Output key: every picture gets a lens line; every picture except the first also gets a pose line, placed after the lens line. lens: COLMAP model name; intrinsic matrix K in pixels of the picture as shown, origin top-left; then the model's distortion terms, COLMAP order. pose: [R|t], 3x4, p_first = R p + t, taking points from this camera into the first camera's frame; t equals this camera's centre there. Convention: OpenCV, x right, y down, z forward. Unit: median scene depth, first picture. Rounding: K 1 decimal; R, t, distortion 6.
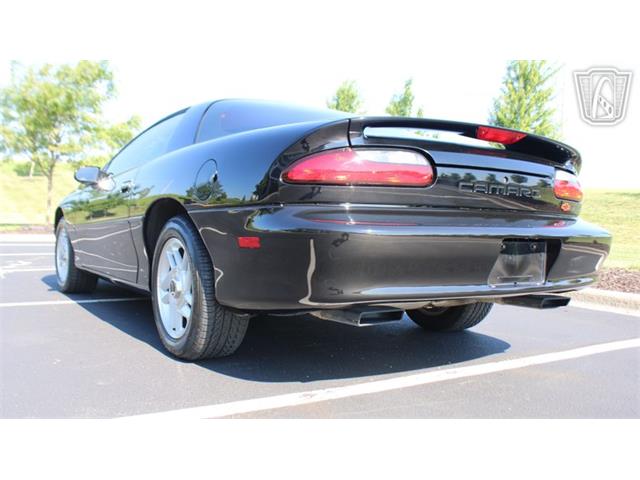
lens RADIAL K [[623.9, 0, 312.6], [0, 623.9, 218.9], [0, 0, 1]] dist [-0.155677, 0.173171]
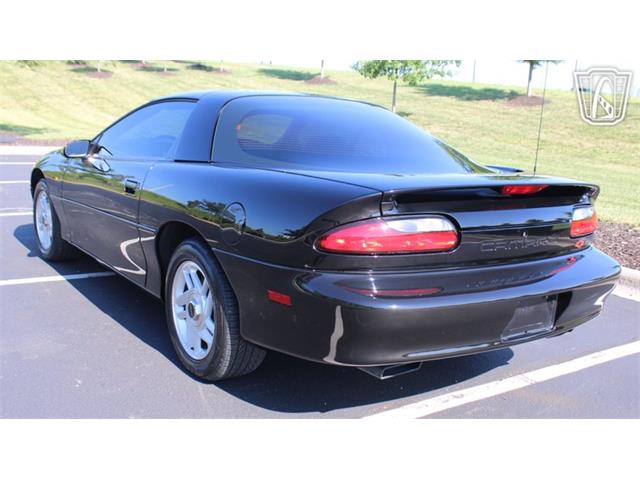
lens RADIAL K [[715.8, 0, 331.9], [0, 715.8, 237.9], [0, 0, 1]] dist [-0.117882, 0.006295]
pose [[0.997557, 0.023037, 0.065946, -0.080370], [-0.035246, 0.981067, 0.190433, -0.245431], [-0.060311, -0.192292, 0.979483, -0.136813]]
